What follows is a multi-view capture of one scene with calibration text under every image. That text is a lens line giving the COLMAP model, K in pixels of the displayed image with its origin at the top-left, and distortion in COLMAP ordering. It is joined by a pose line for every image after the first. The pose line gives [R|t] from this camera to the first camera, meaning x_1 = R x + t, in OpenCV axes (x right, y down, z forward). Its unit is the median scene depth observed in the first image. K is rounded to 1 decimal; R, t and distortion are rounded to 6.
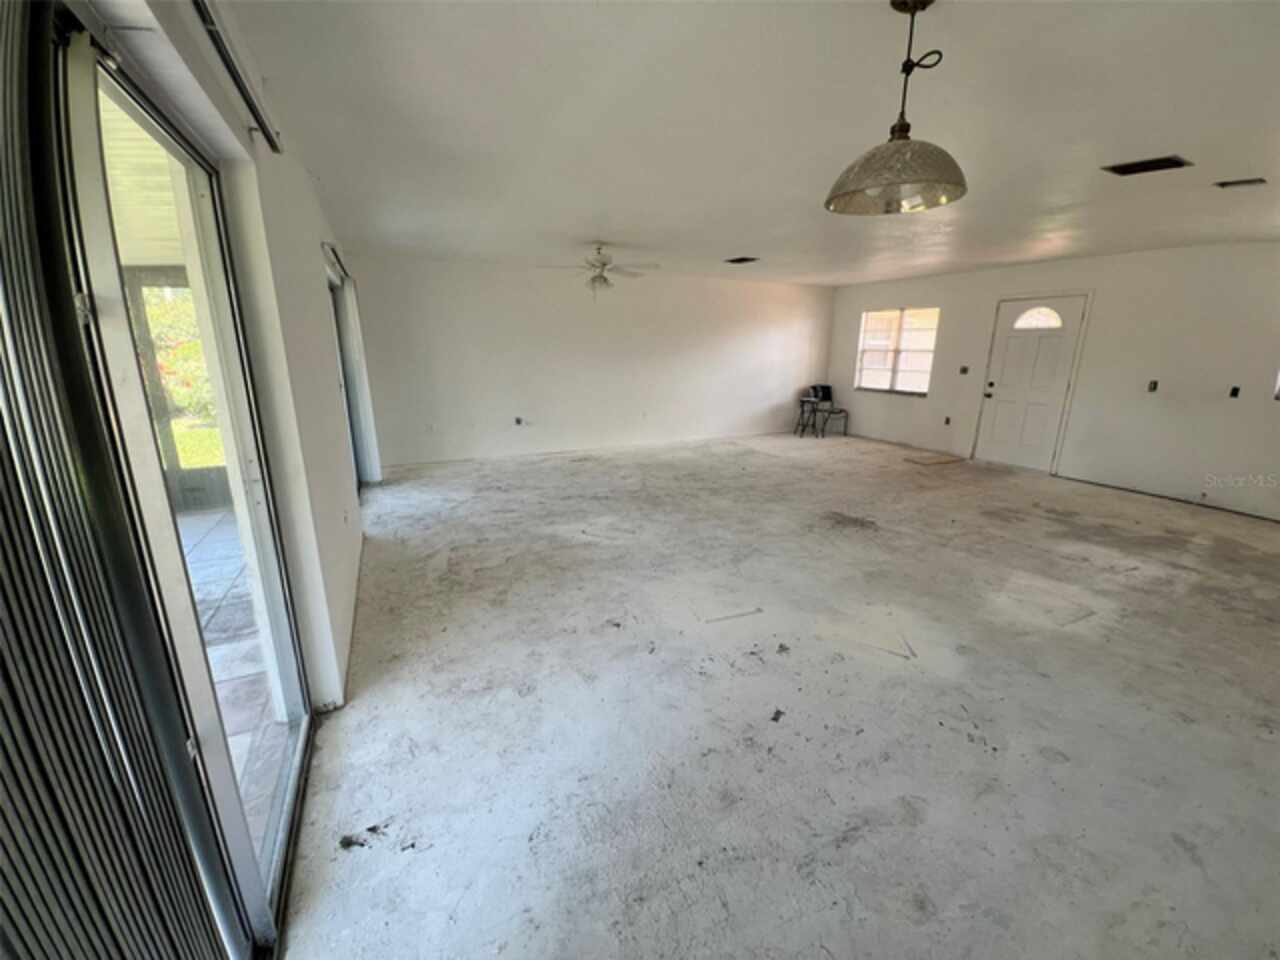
lens RADIAL K [[510.3, 0, 638.5], [0, 510.3, 476.6], [0, 0, 1]] dist [0.014570, -0.014714]
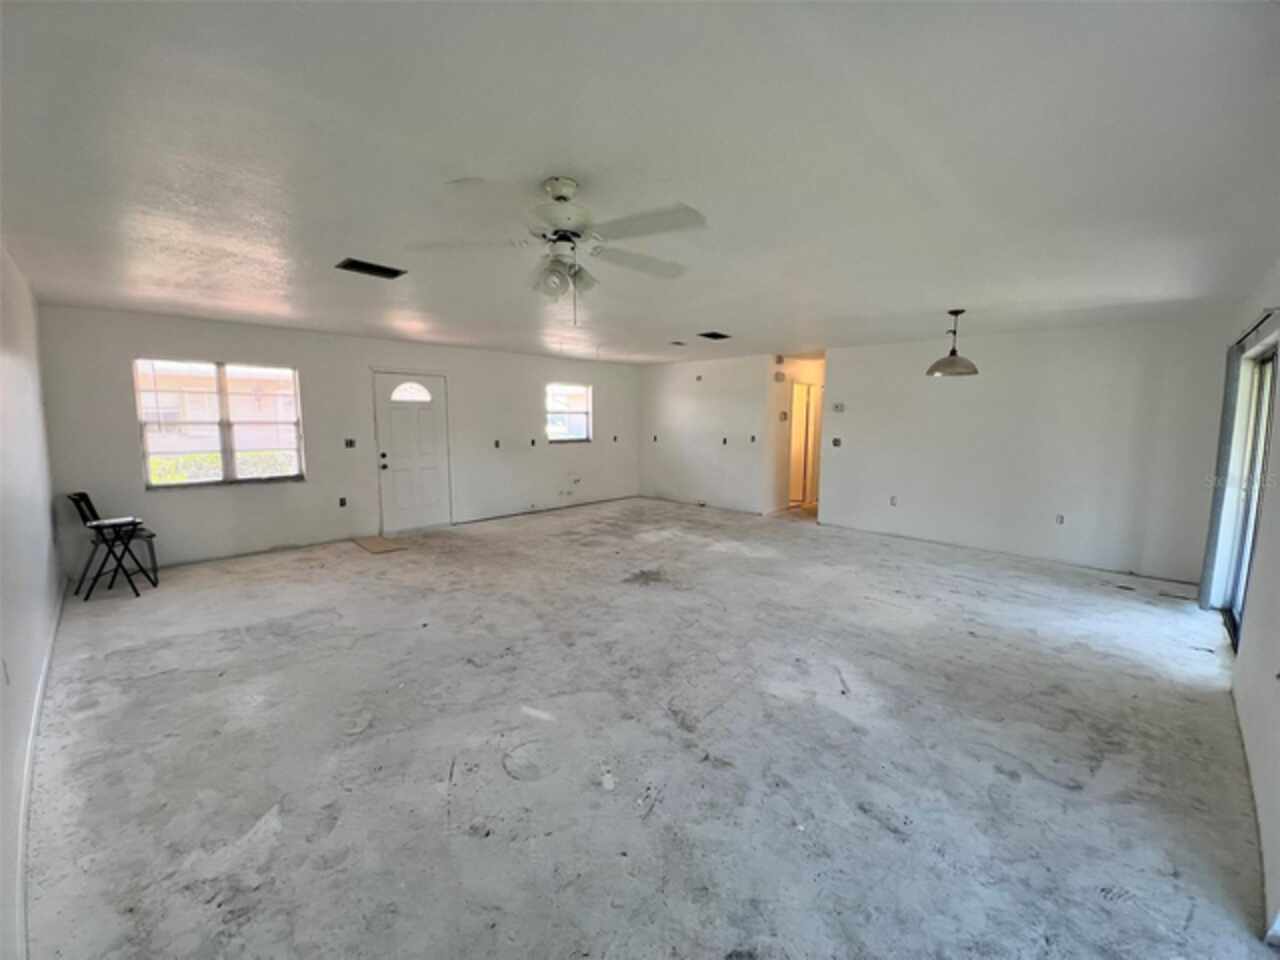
lens RADIAL K [[510.3, 0, 638.5], [0, 510.3, 476.6], [0, 0, 1]] dist [0.014570, -0.014714]
pose [[-0.342347, -0.117190, 0.932237, -0.606425], [0.222271, 0.953927, 0.201542, -0.360510], [-0.912904, 0.276207, -0.300526, 1.349821]]
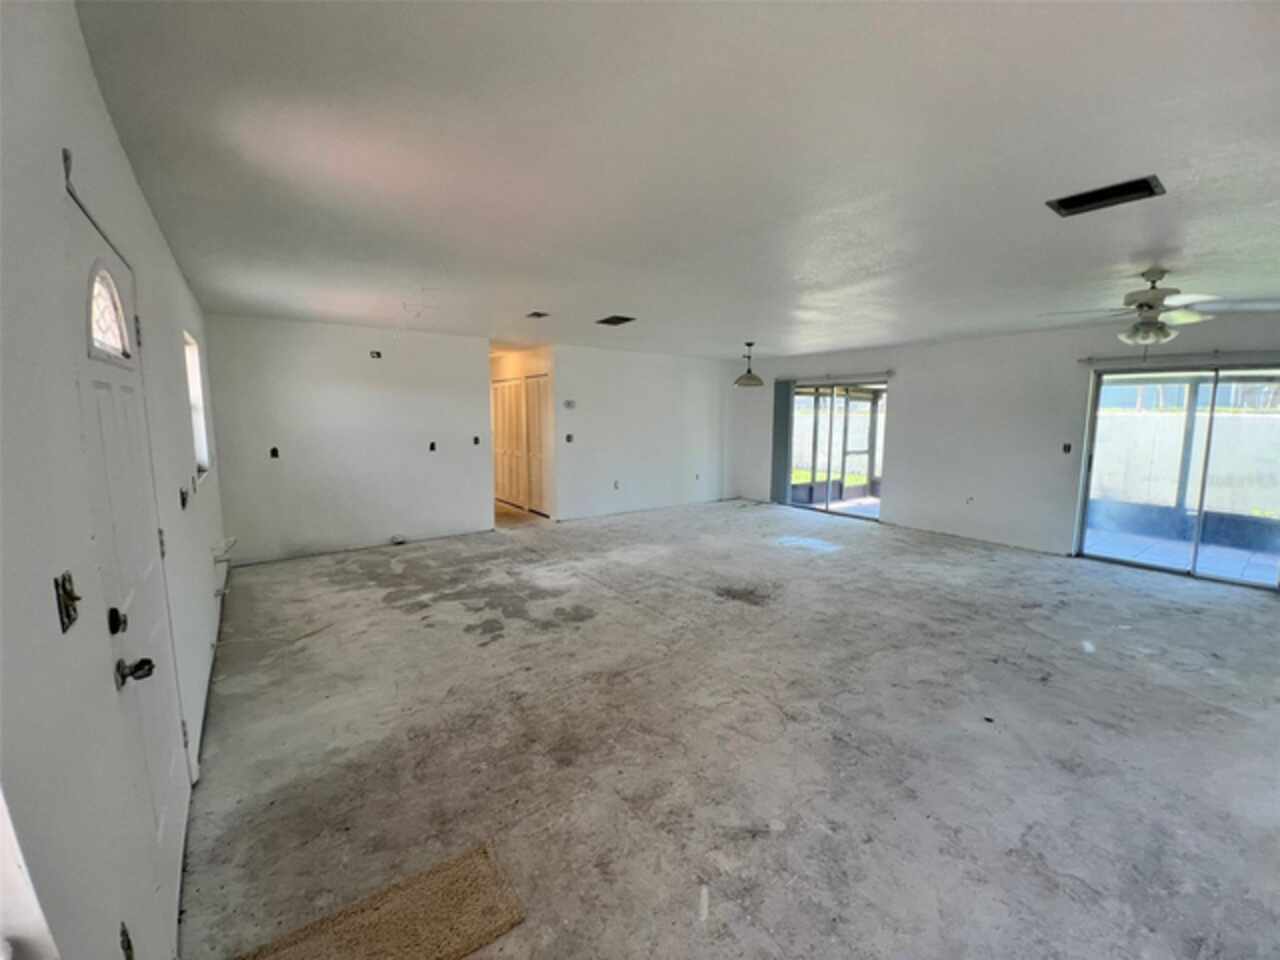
lens RADIAL K [[510.3, 0, 638.5], [0, 510.3, 476.6], [0, 0, 1]] dist [0.014570, -0.014714]
pose [[-0.981806, 0.012408, -0.189479, 0.828550], [-0.056853, 0.932878, 0.355679, -0.485703], [0.181174, 0.359980, -0.915200, 1.869497]]
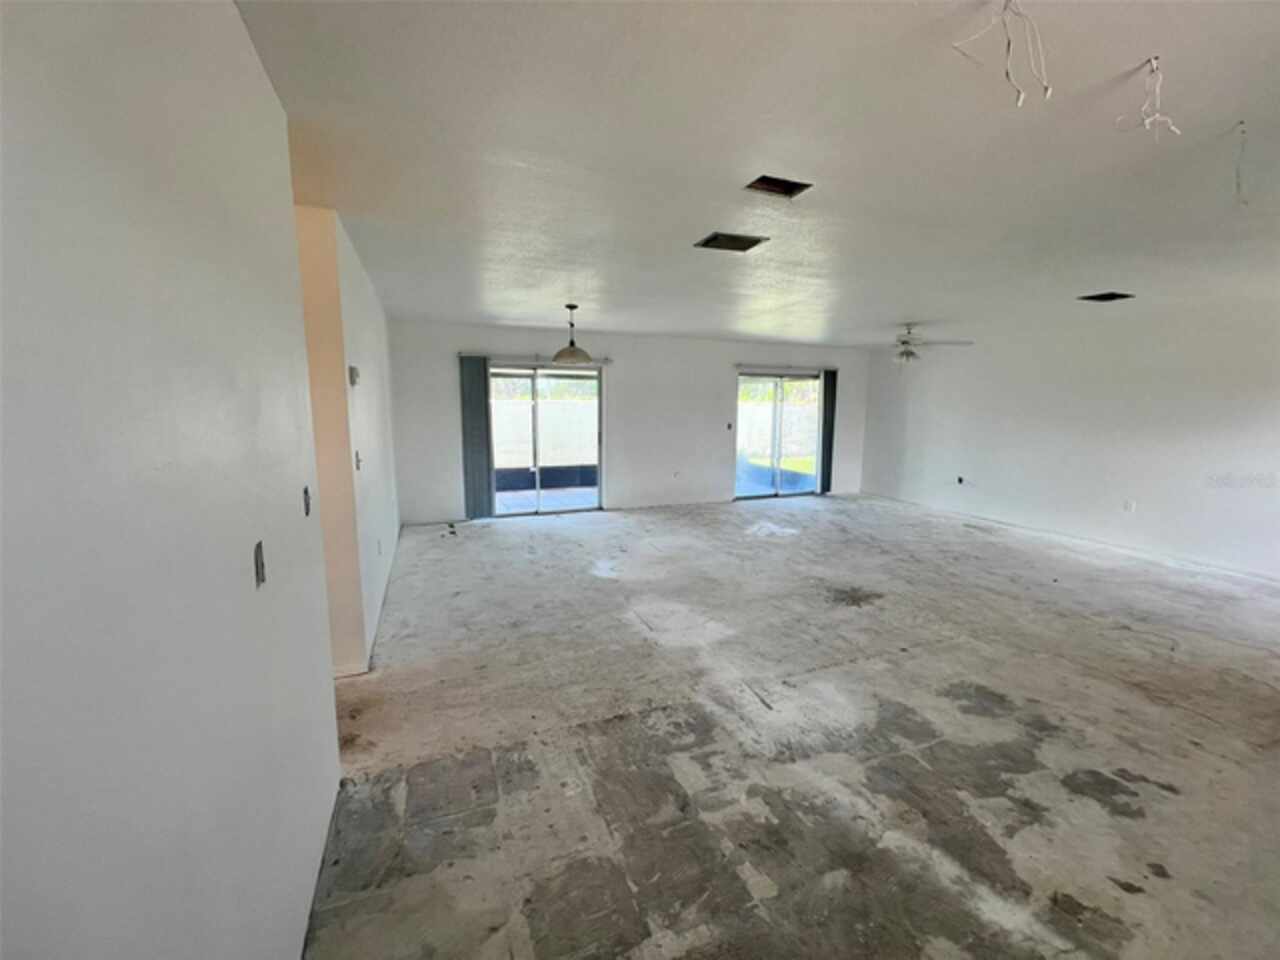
lens RADIAL K [[510.3, 0, 638.5], [0, 510.3, 476.6], [0, 0, 1]] dist [0.014570, -0.014714]
pose [[-0.063234, 0.134254, -0.988927, 1.386471], [-0.254004, 0.956114, 0.146041, -0.164140], [0.965134, 0.260426, -0.026358, 0.624564]]
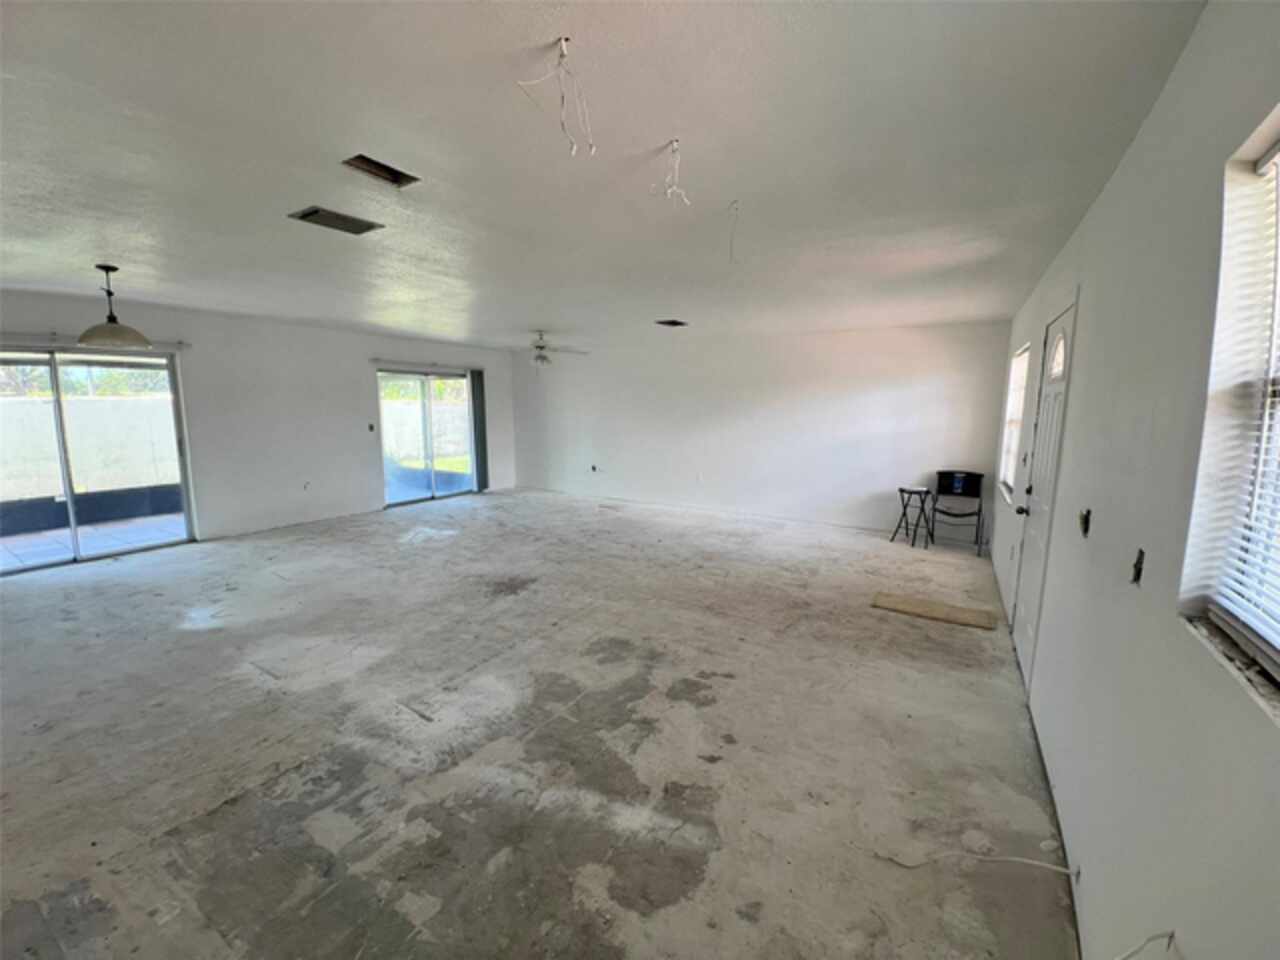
lens RADIAL K [[510.3, 0, 638.5], [0, 510.3, 476.6], [0, 0, 1]] dist [0.014570, -0.014714]
pose [[0.546551, 0.113999, -0.829630, 1.394974], [-0.211918, 0.977273, -0.005323, -0.170938], [0.810168, 0.178723, 0.558288, 0.648147]]
